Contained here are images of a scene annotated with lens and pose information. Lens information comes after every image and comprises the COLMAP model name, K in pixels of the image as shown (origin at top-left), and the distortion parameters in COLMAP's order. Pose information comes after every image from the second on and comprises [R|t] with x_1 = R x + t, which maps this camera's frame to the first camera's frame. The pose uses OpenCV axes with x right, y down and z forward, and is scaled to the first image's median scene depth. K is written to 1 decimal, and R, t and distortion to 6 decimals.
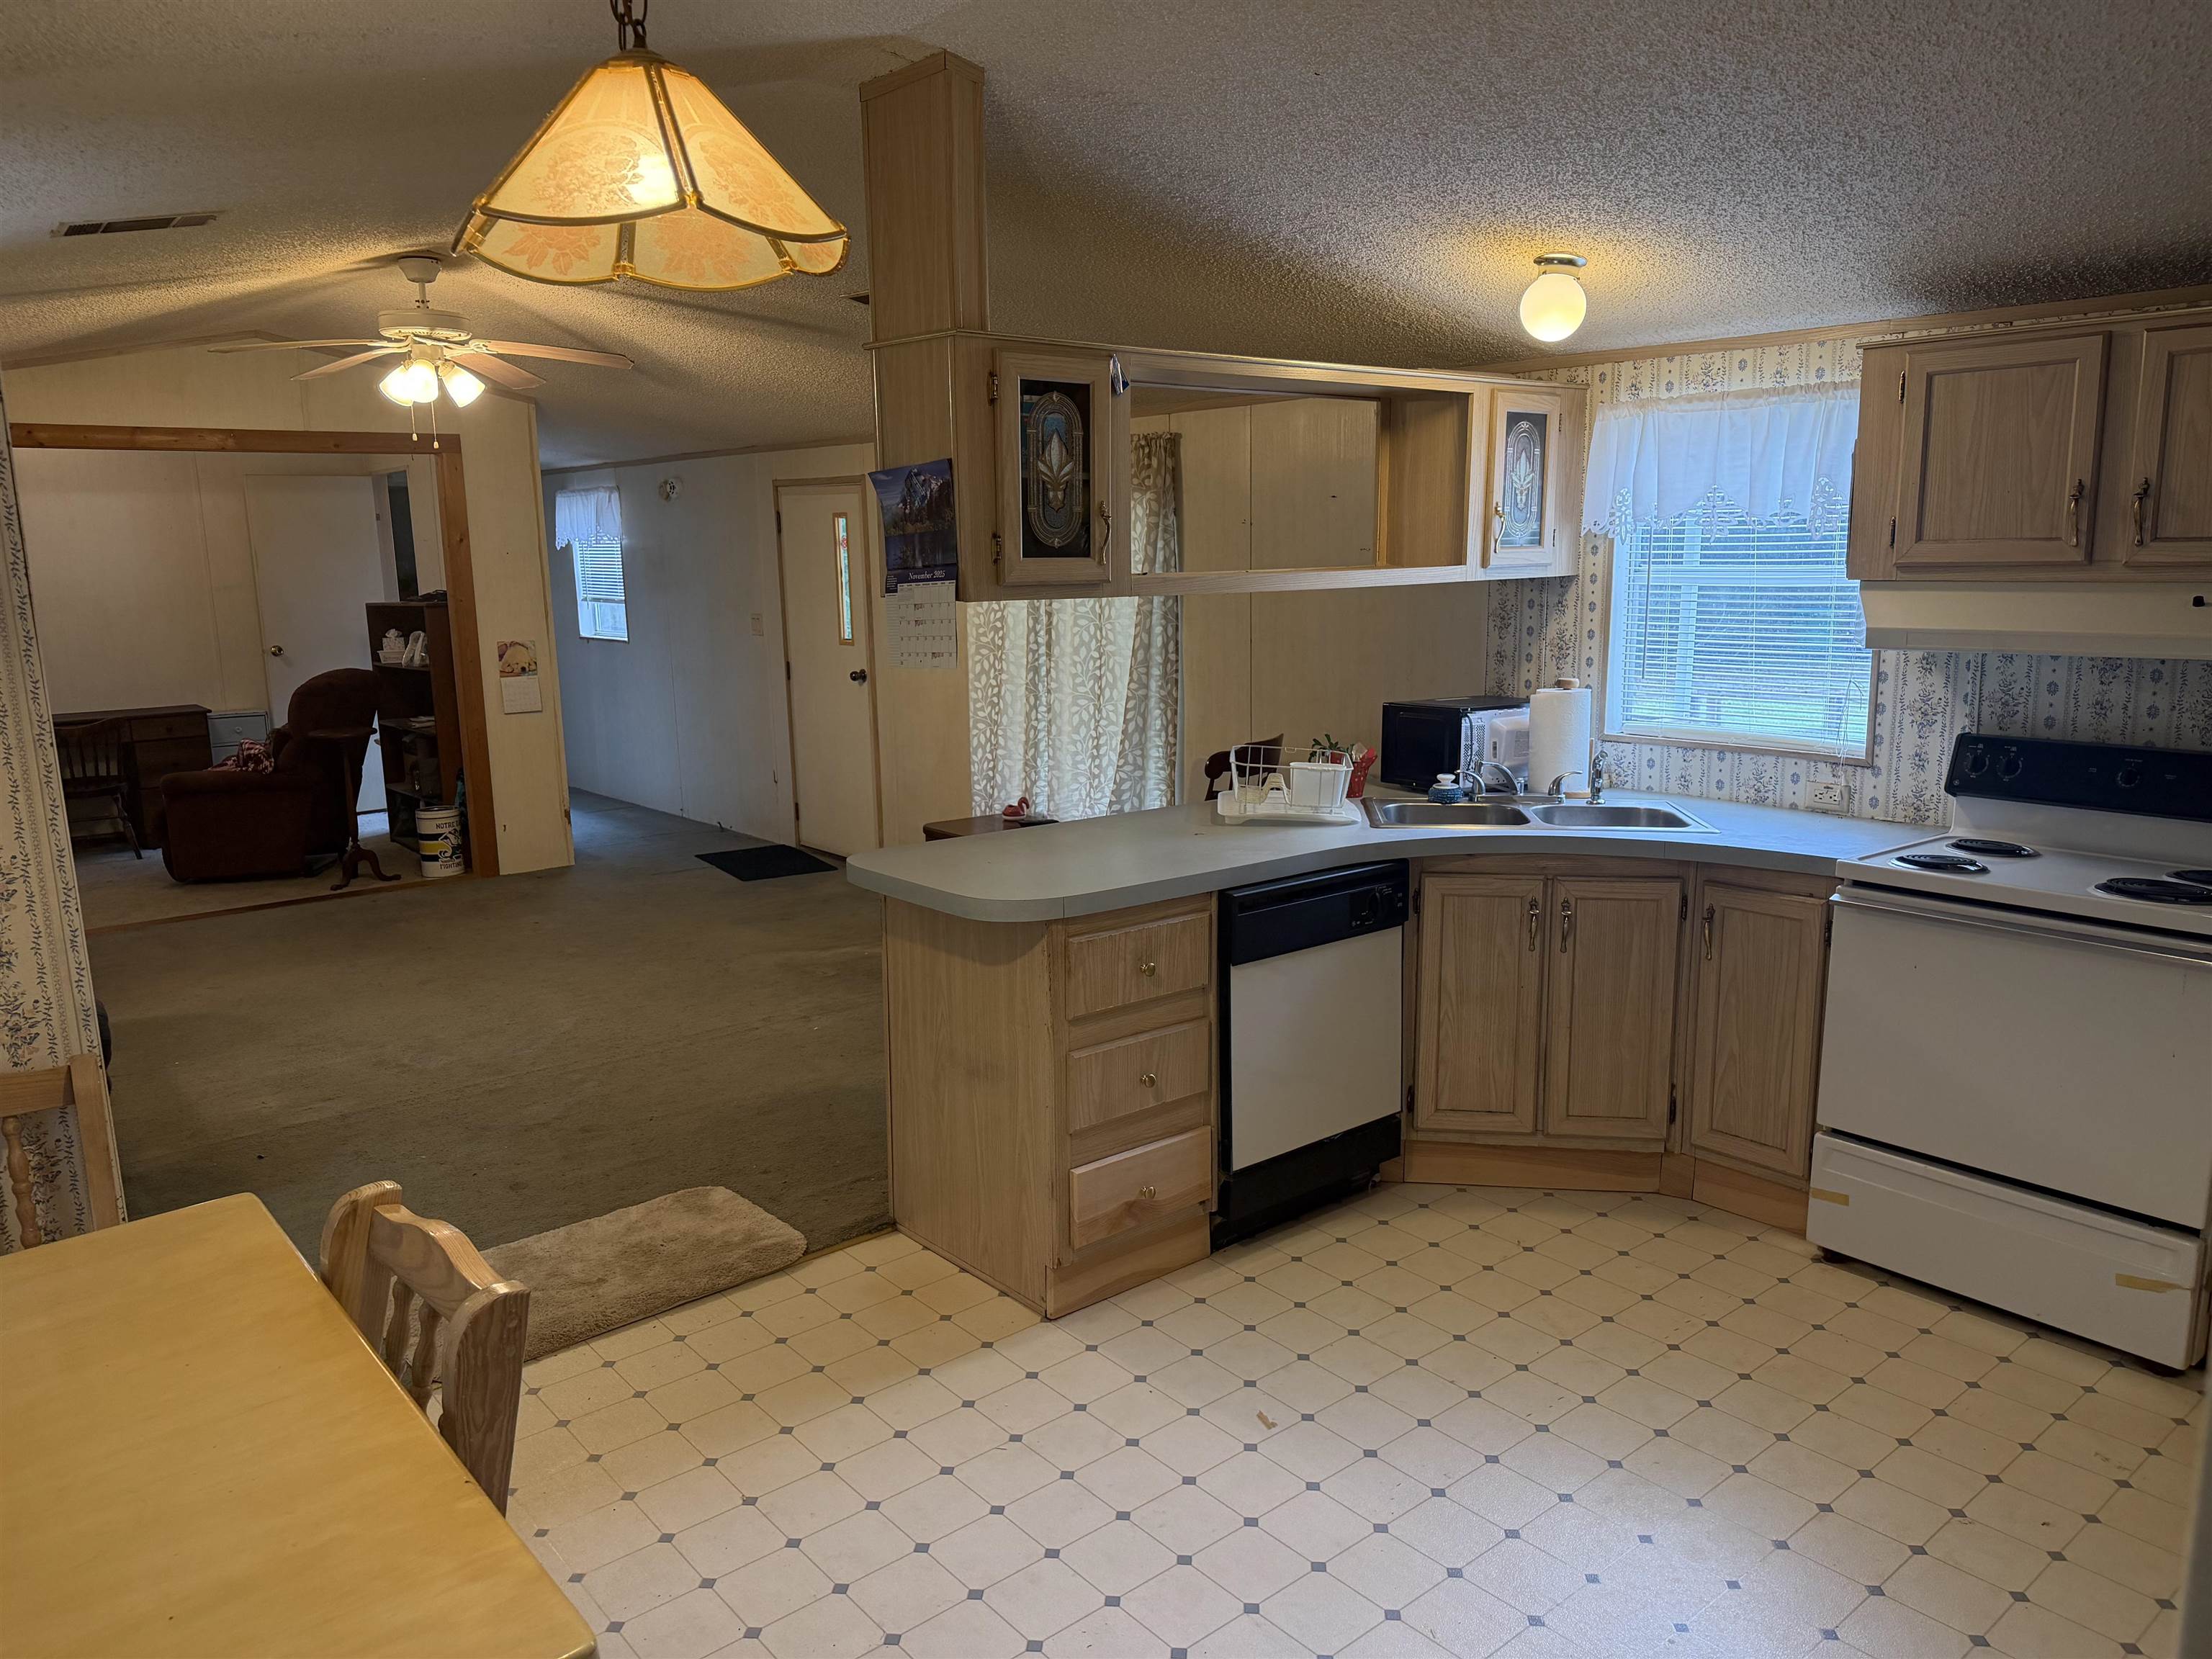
lens RADIAL K [[1569.5, 0, 1106.0], [0, 1569.5, 829.5], [0, 0, 1]] dist [-0.000987, -0.000202]
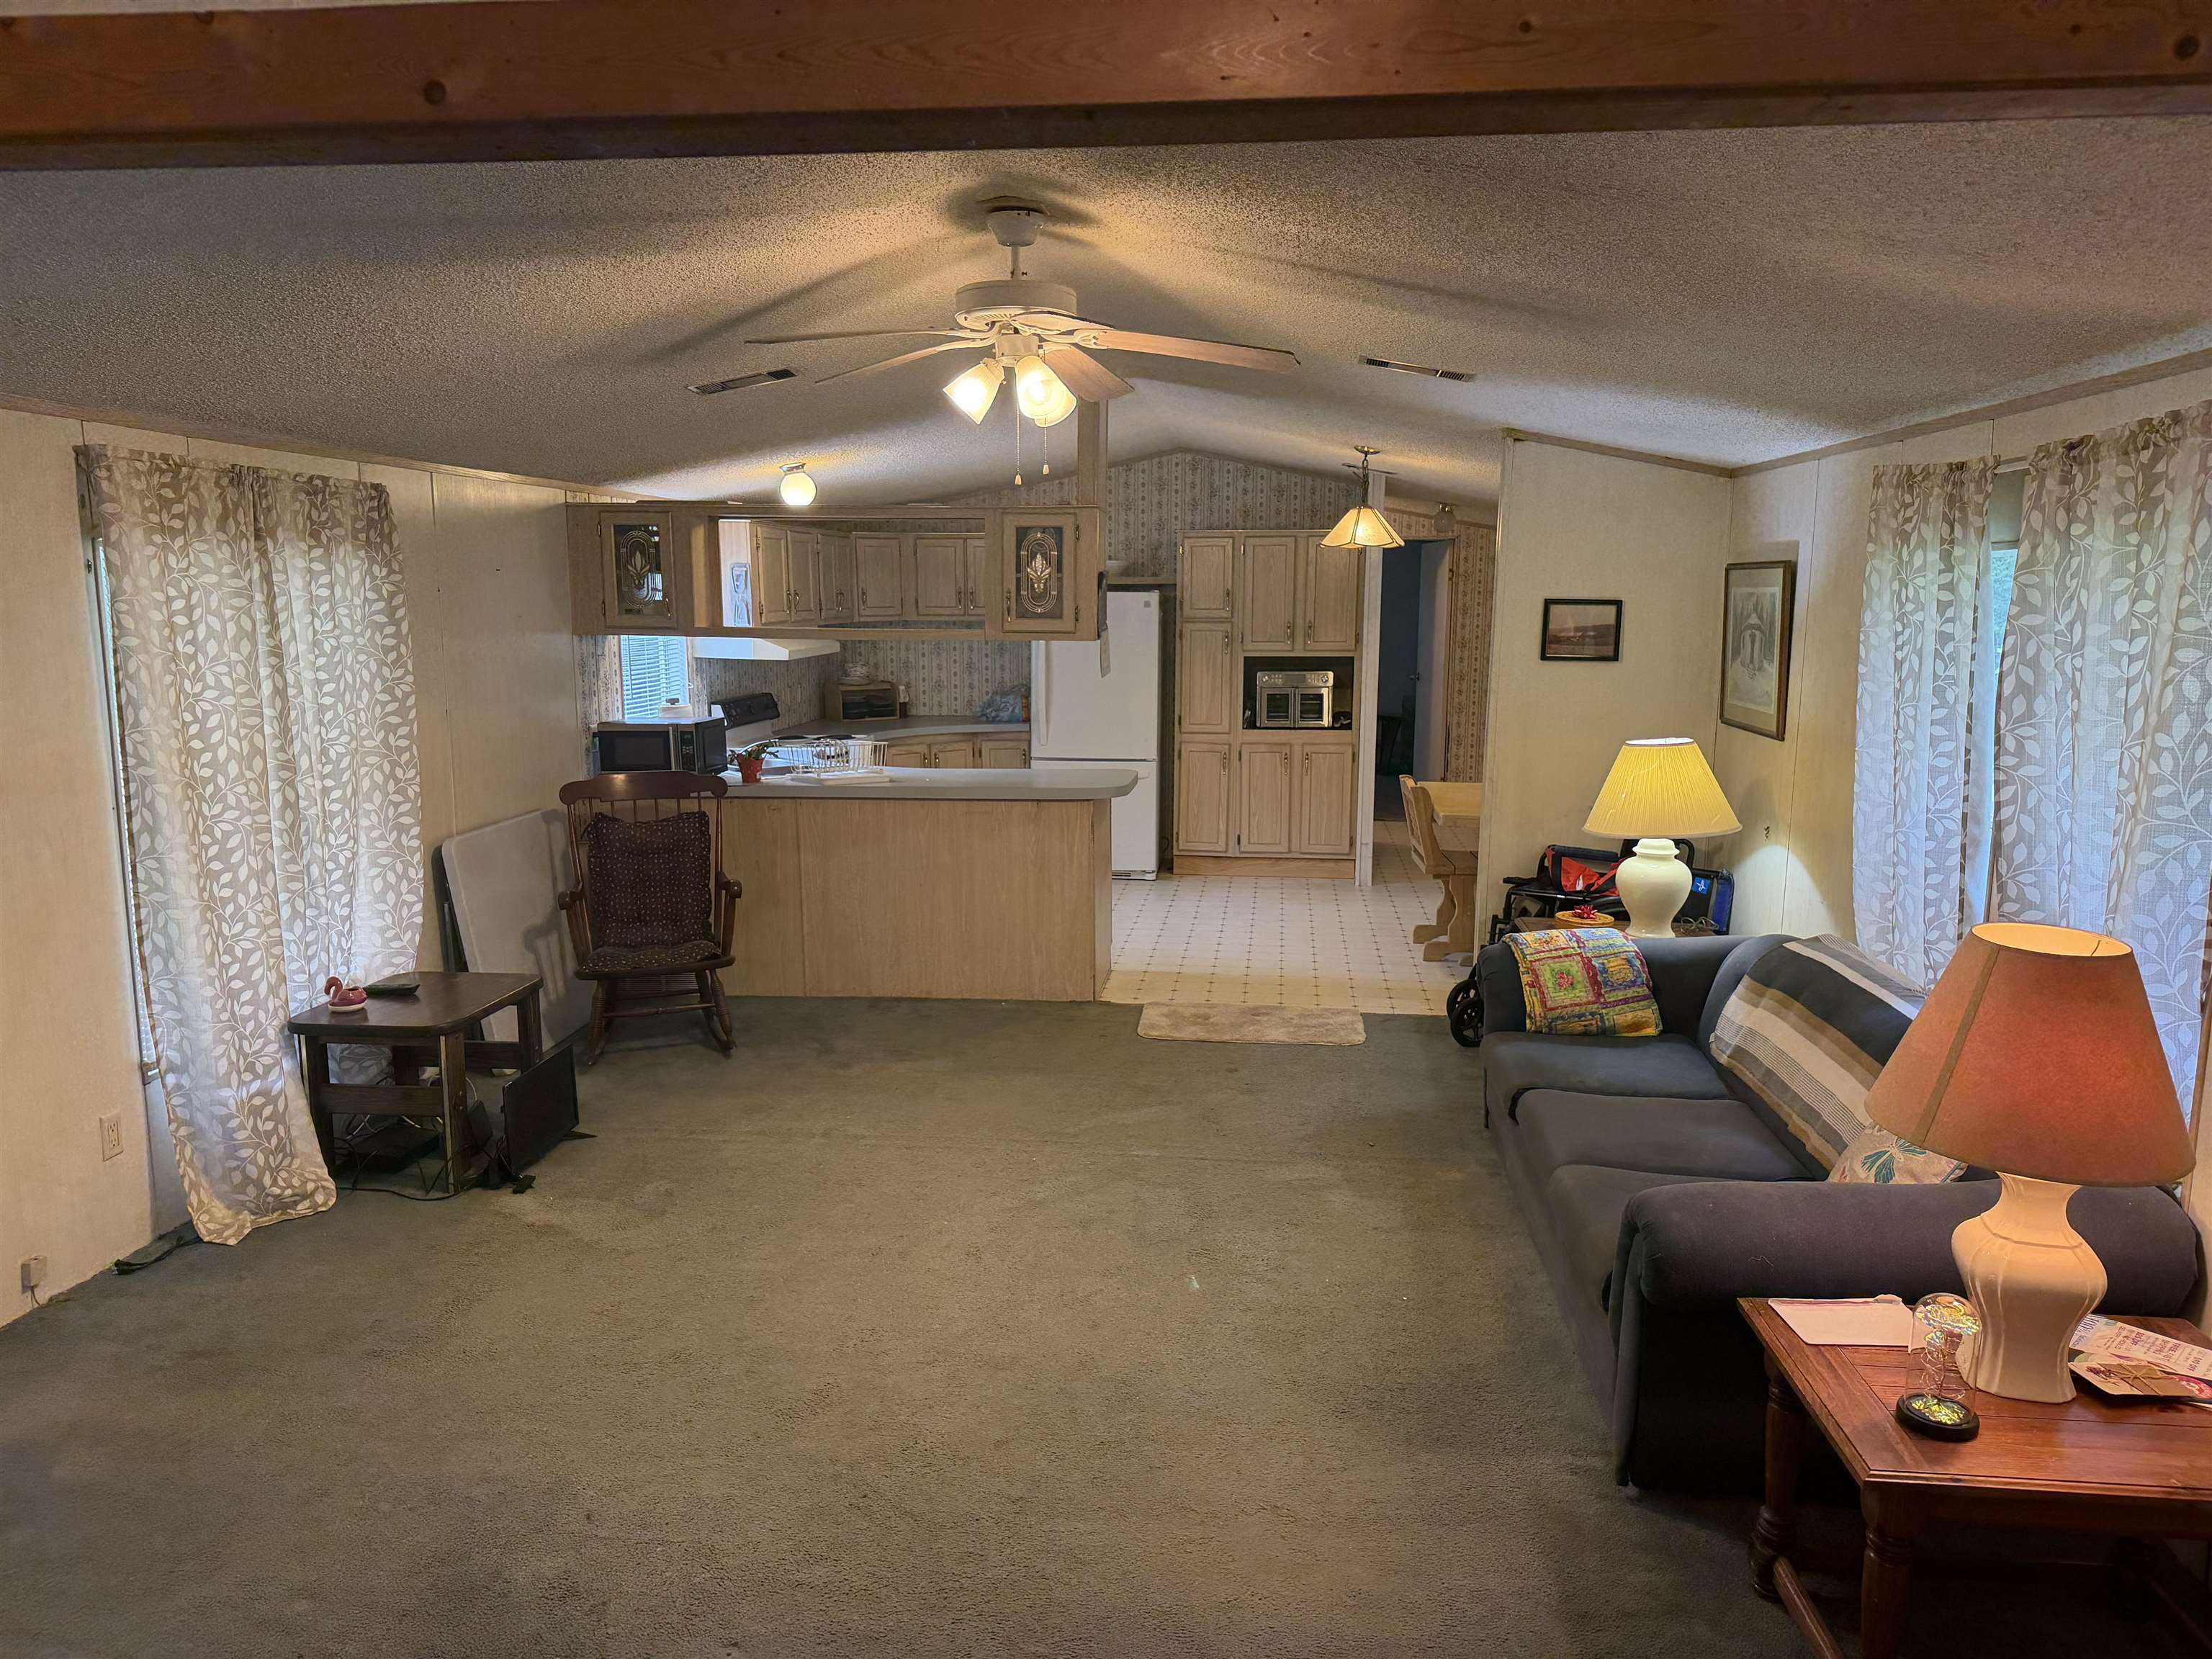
lens RADIAL K [[1552.4, 0, 1106.0], [0, 1552.4, 829.5], [0, 0, 1]] dist [0.143601, -0.136429]
pose [[-0.709202, -0.095314, 0.698532, -1.337325], [0.130867, 0.955801, 0.263284, -0.390967], [-0.692752, 0.278137, -0.665383, 2.137965]]
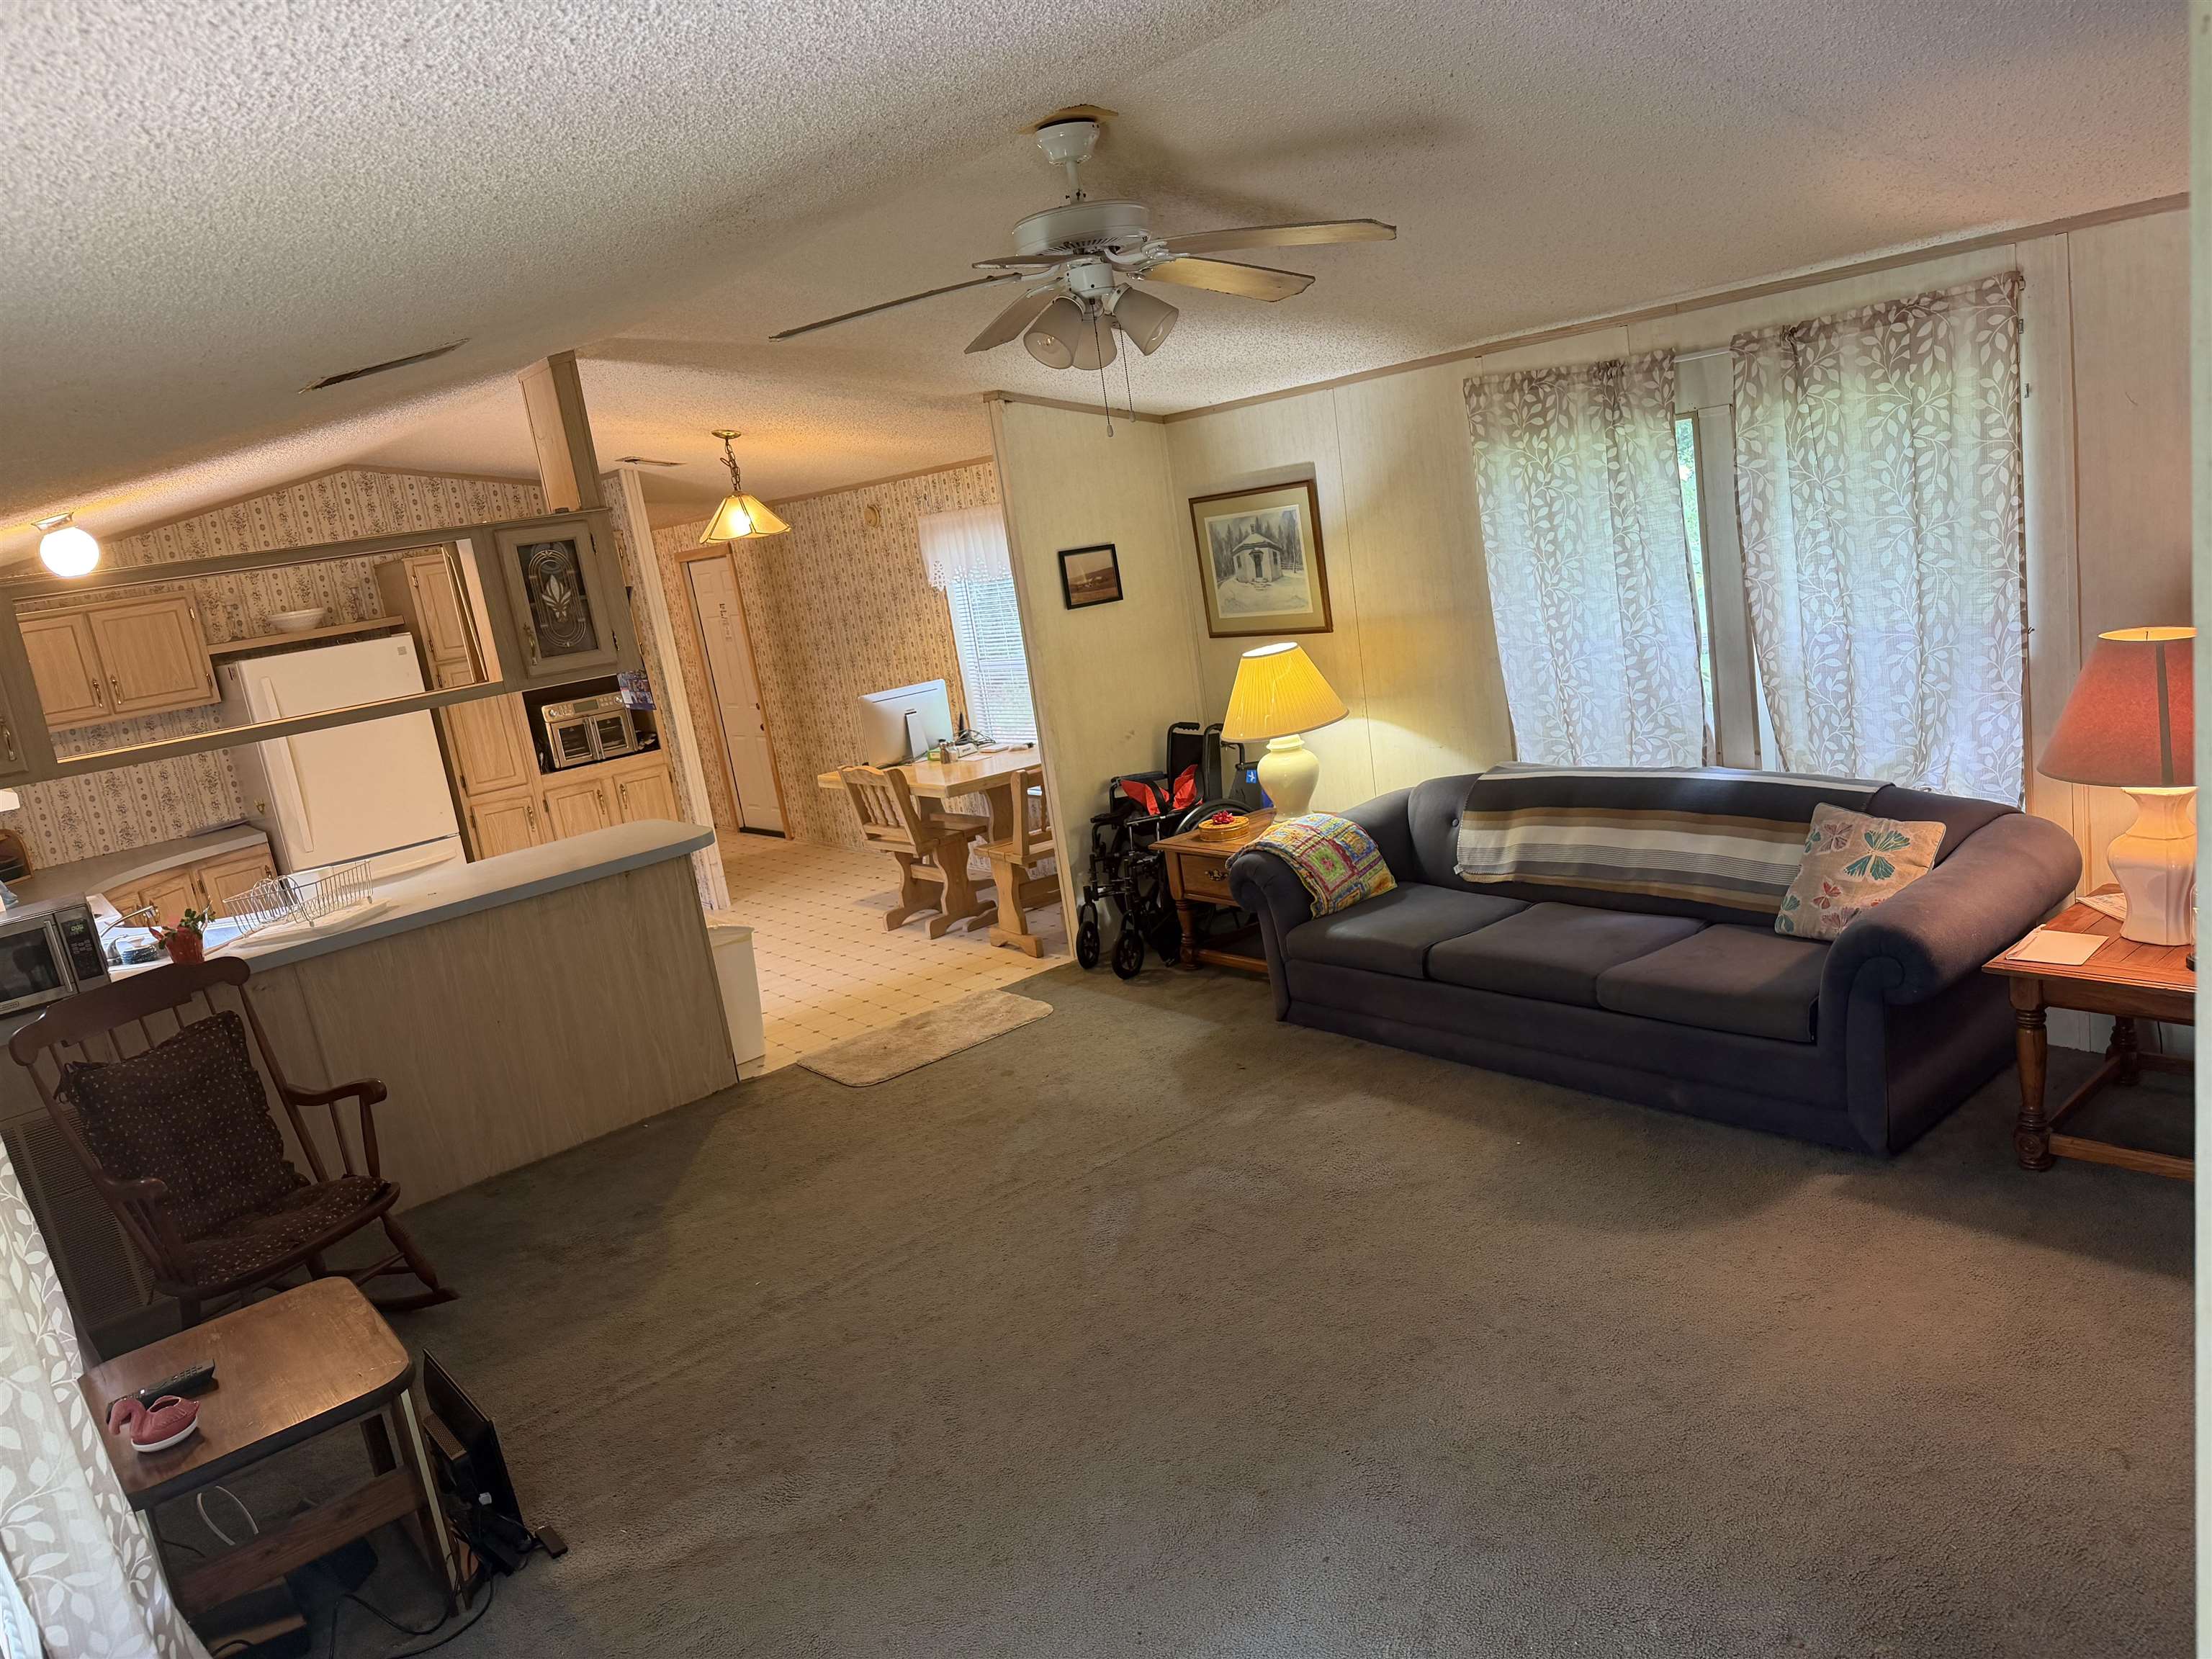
lens RADIAL K [[1540.3, 0, 1106.0], [0, 1540.3, 829.5], [0, 0, 1]] dist [0.147151, -0.255810]
pose [[-0.986582, 0.159049, 0.036875, -0.562077], [0.161357, 0.915387, 0.368822, -0.464966], [0.024906, 0.369823, -0.928768, 2.346382]]
